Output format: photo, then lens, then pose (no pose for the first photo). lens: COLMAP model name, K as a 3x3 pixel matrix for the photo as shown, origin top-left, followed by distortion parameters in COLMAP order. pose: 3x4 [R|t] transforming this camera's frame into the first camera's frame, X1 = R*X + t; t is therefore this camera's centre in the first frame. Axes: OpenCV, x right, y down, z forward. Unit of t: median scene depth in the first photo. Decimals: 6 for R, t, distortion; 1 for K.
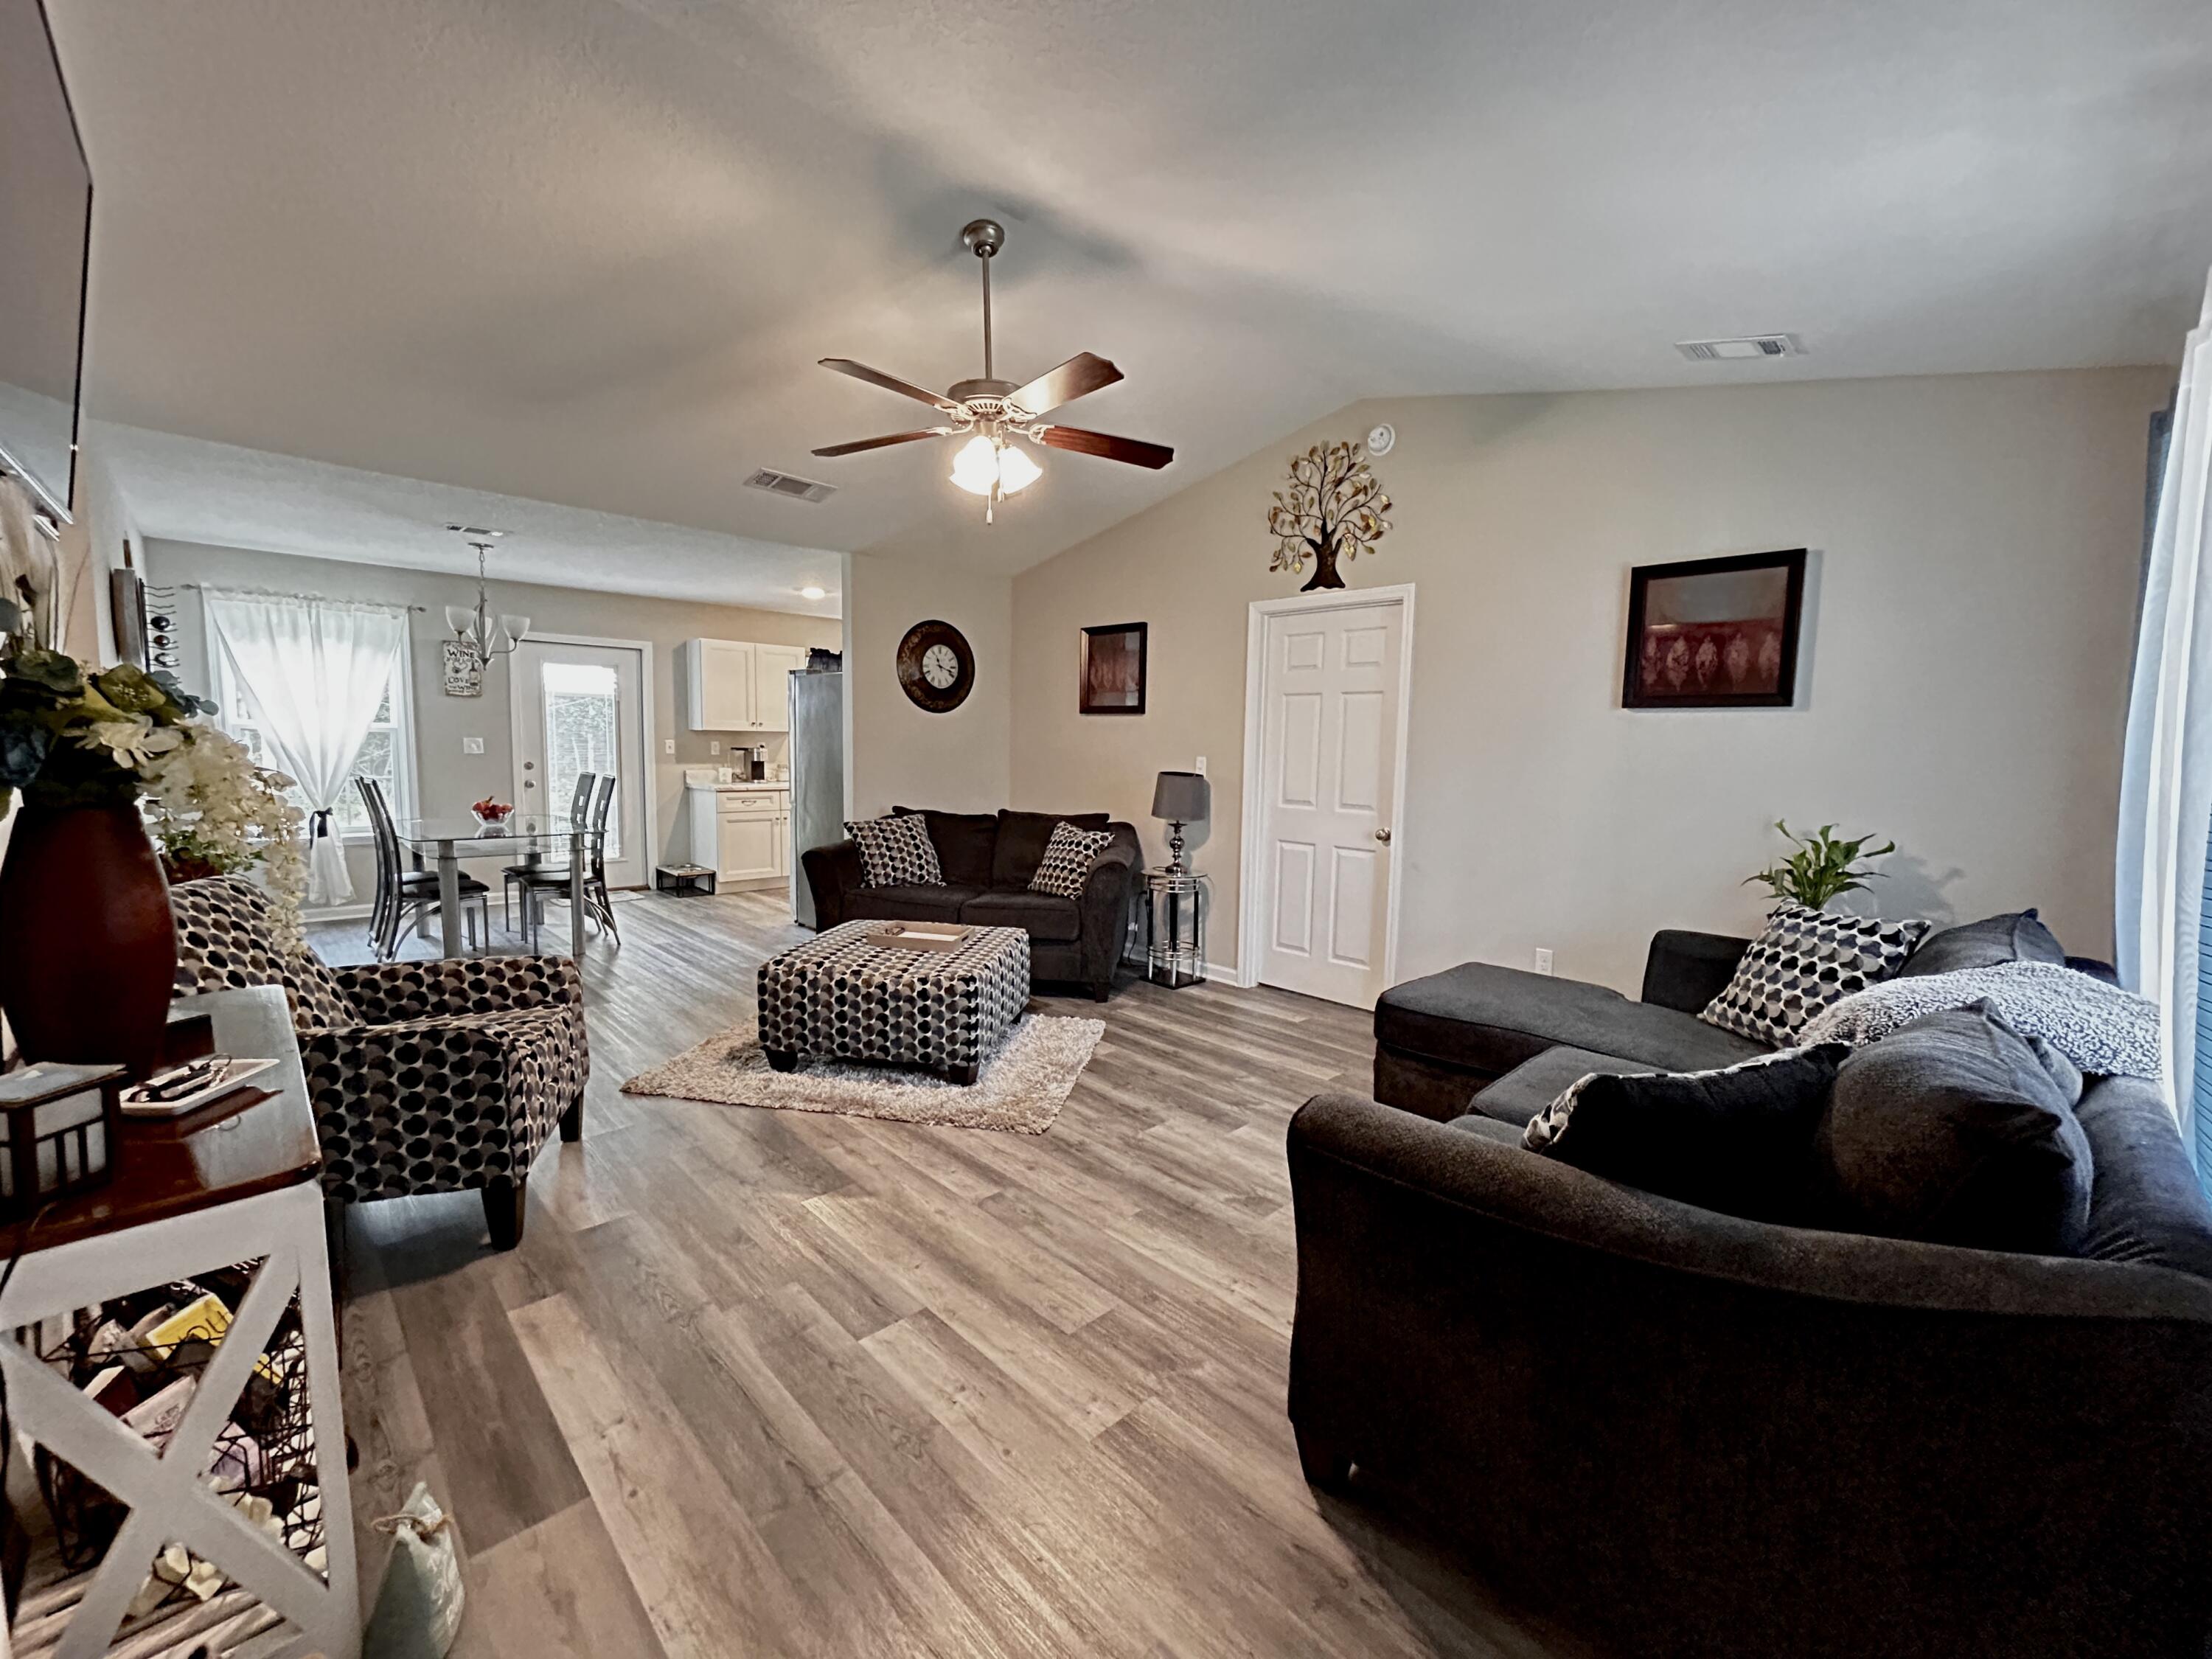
lens RADIAL K [[889.1, 0, 1114.7], [0, 889.1, 830.9], [0, 0, 1]] dist [-0.003463, 0.000301]
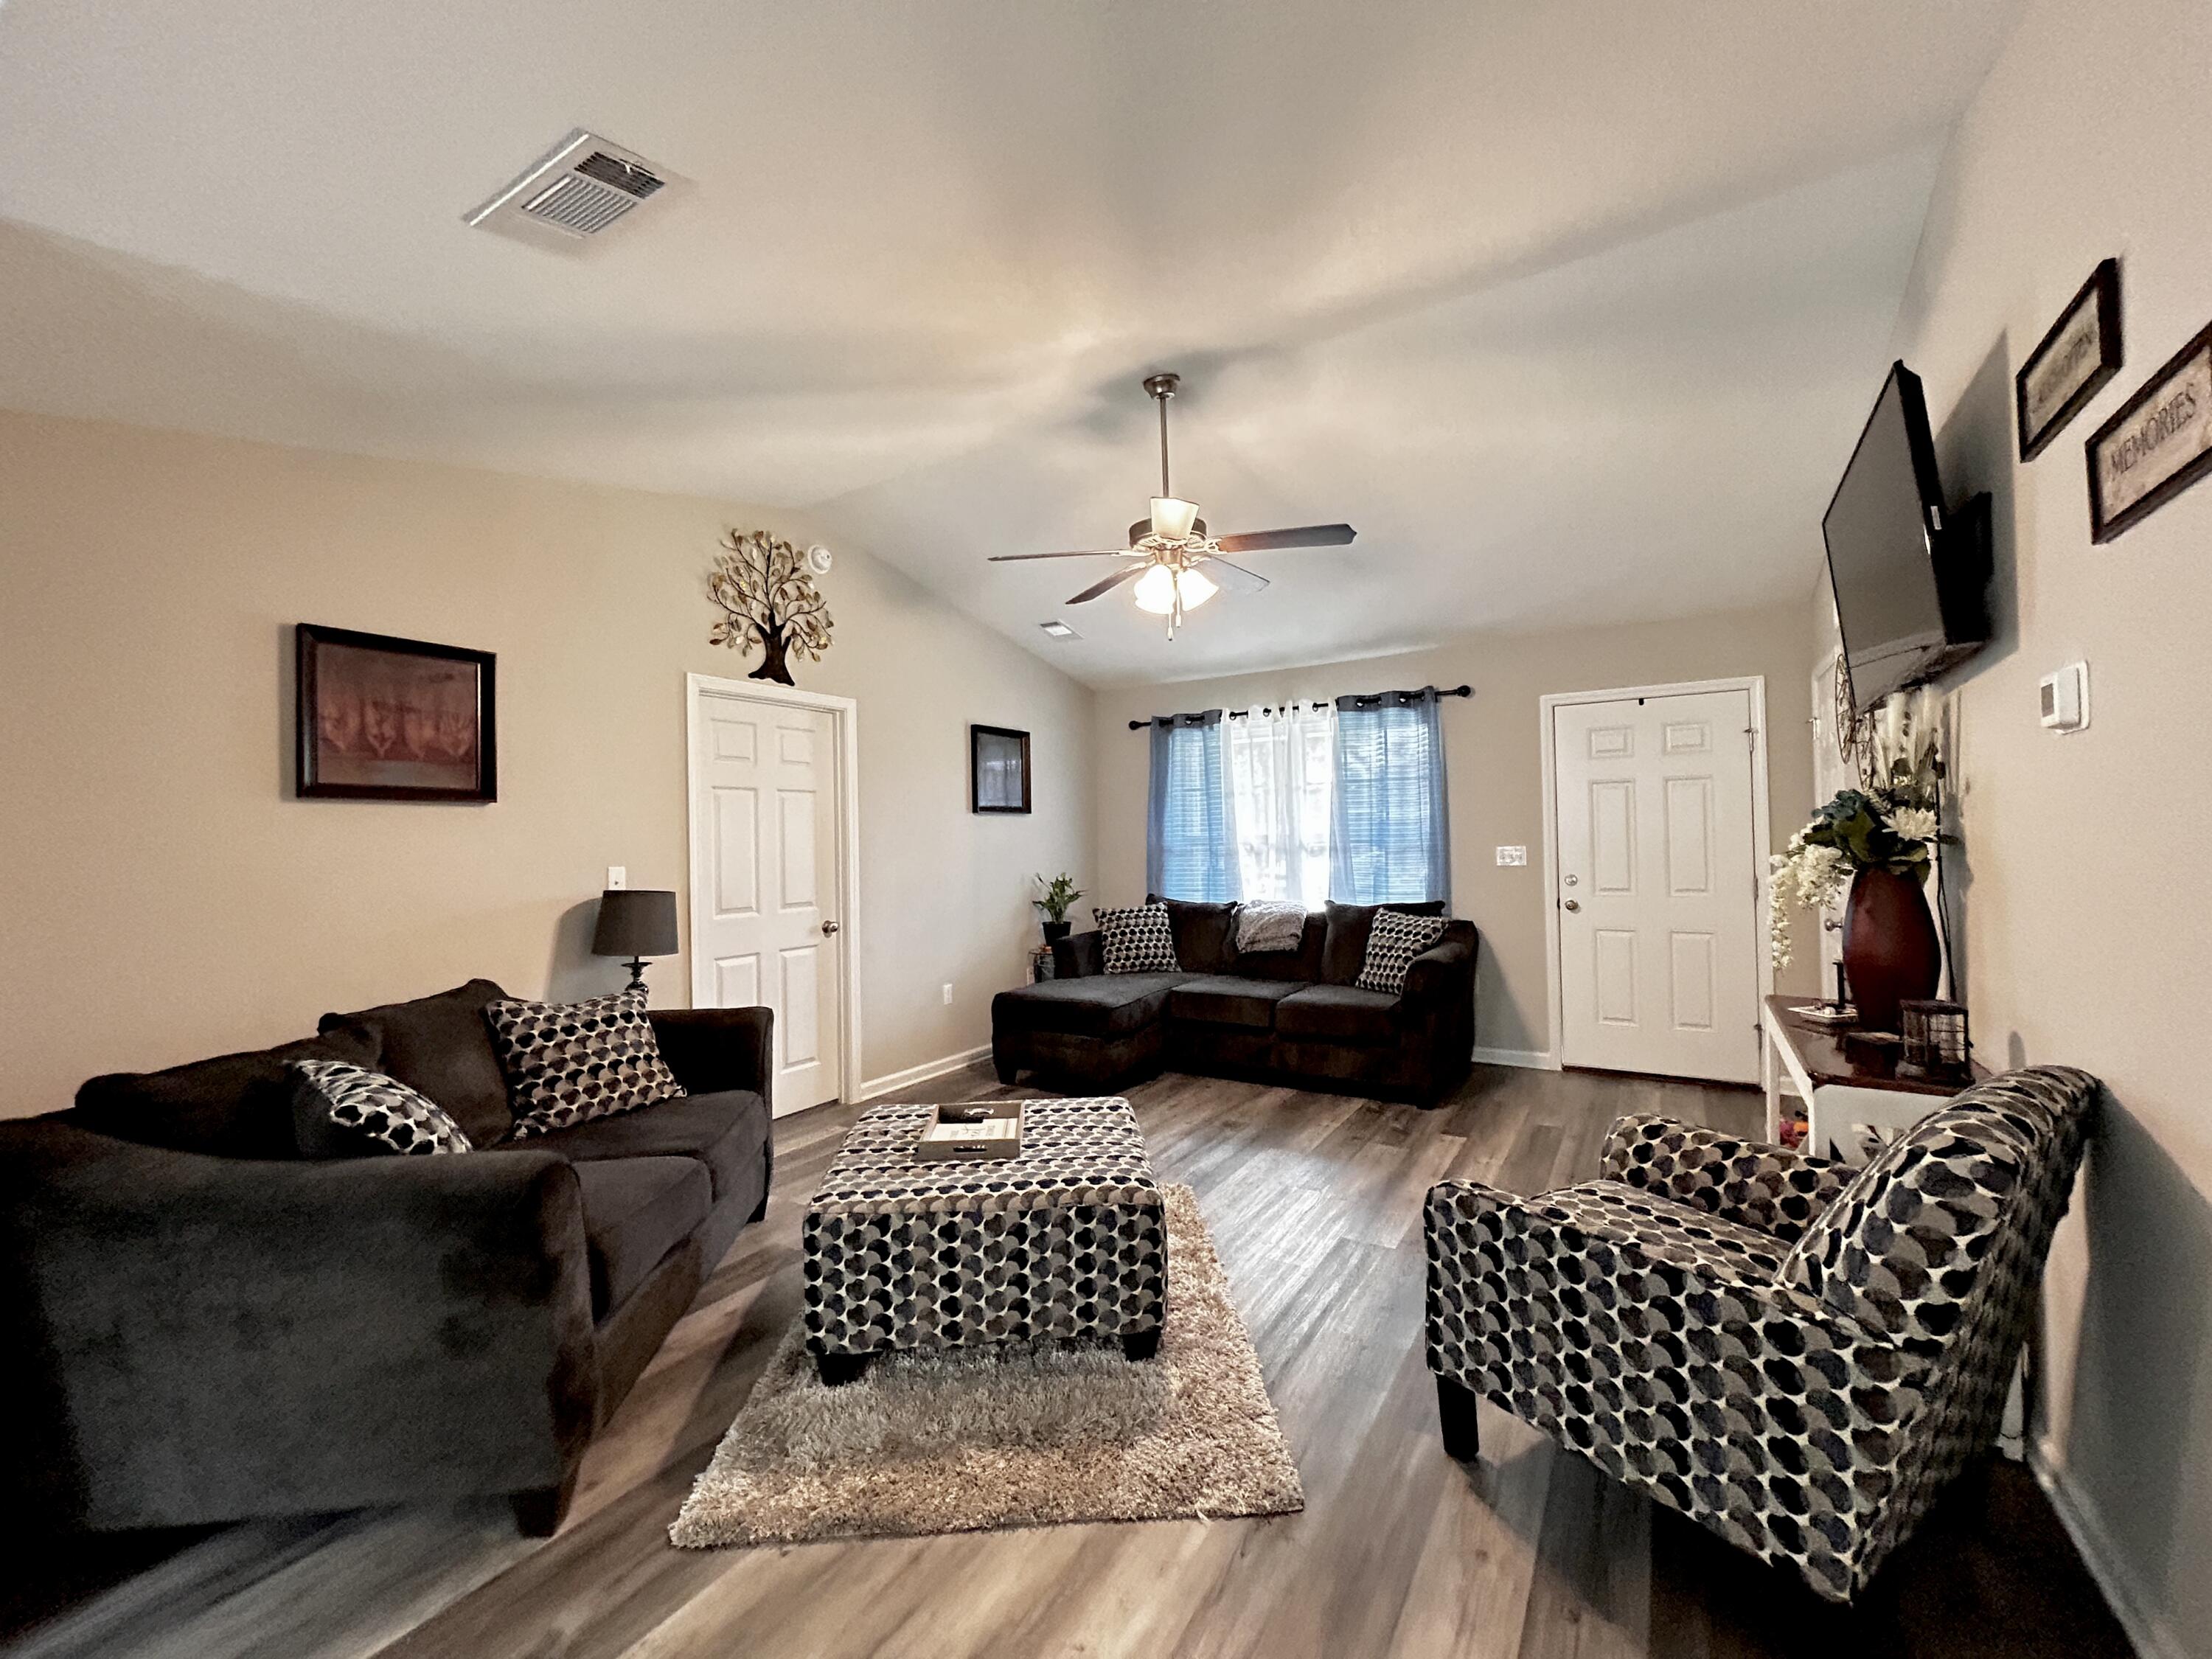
lens RADIAL K [[889.1, 0, 1114.9], [0, 889.1, 818.5], [0, 0, 1]] dist [-0.003463, 0.000301]
pose [[-0.249429, -0.005422, 0.968378, -0.783046], [0.101740, 0.994303, 0.031772, -0.118420], [-0.963034, 0.106448, -0.247456, 0.897565]]
